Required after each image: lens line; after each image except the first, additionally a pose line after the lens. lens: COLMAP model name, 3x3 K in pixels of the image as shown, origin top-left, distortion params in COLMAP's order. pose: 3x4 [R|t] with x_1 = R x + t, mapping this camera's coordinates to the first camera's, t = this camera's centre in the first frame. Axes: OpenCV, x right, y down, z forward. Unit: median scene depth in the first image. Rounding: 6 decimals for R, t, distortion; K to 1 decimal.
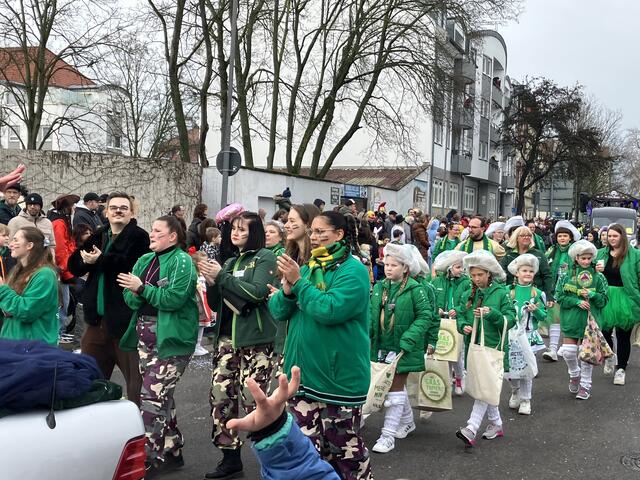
lens RADIAL K [[945.6, 0, 320.0], [0, 945.6, 240.0], [0, 0, 1]] dist [0.369765, -1.747563]
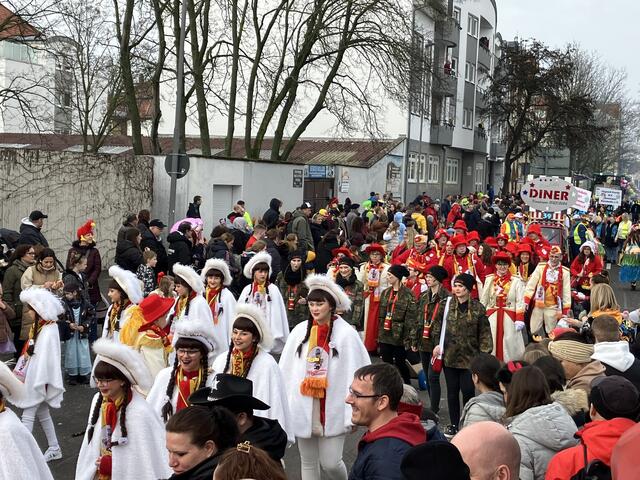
lens RADIAL K [[1063.3, 0, 320.0], [0, 1063.3, 240.0], [0, 0, 1]] dist [0.295913, -1.153144]
pose [[0.999719, 0.008604, 0.022081, 0.014992], [-0.009344, 0.999391, 0.033631, -0.021074], [-0.021779, -0.033828, 0.999190, -0.065373]]
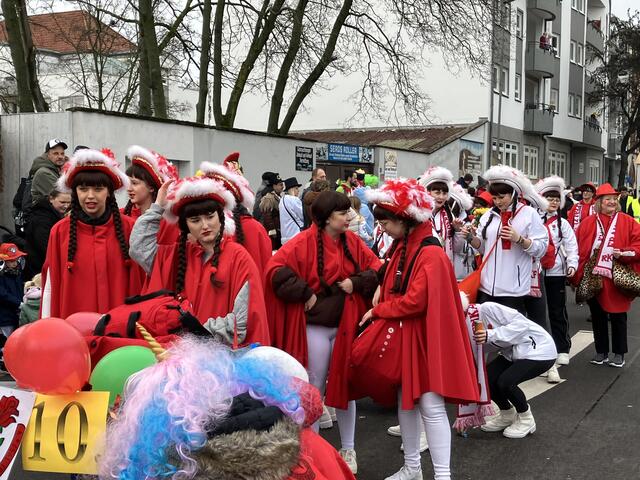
lens RADIAL K [[1018.3, 0, 320.0], [0, 1018.3, 240.0], [0, 0, 1]] dist [0.285967, -1.048063]
pose [[0.994155, -0.014311, -0.107014, 0.106975], [0.016328, 0.999705, 0.018003, -0.000202], [0.106725, -0.019645, 0.994095, 0.247848]]
